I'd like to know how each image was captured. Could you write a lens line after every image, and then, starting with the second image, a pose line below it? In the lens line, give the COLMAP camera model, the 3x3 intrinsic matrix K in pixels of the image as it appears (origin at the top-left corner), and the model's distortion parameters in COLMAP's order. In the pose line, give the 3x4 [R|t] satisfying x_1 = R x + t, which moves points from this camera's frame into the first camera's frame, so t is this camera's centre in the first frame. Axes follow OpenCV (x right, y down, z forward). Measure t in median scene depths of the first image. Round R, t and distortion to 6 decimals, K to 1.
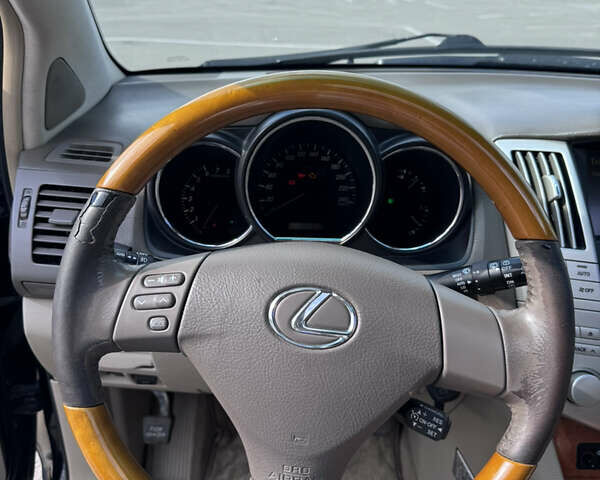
lens RADIAL K [[561.2, 0, 299.0], [0, 561.2, 238.0], [0, 0, 1]] dist [0.183147, -0.385581]
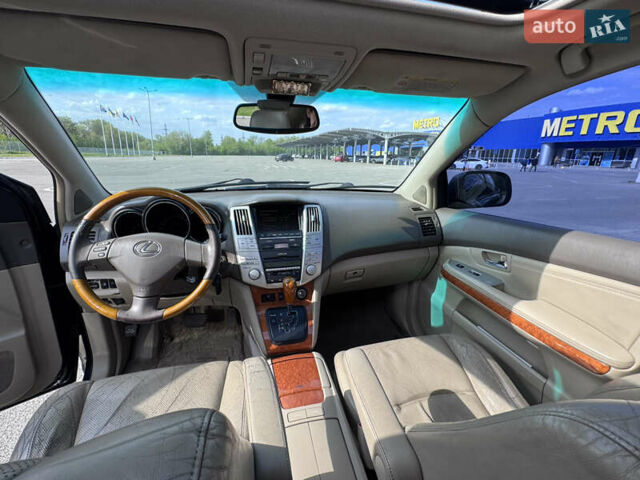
lens RADIAL K [[291.5, 0, 320.2], [0, 291.5, 240.4], [0, 0, 1]] dist [-0.003370, -0.000254]
pose [[0.970007, -0.087024, 0.226966, 0.487225], [0.118911, 0.984249, -0.130819, 0.328593], [-0.212006, 0.153884, 0.965077, -0.777847]]
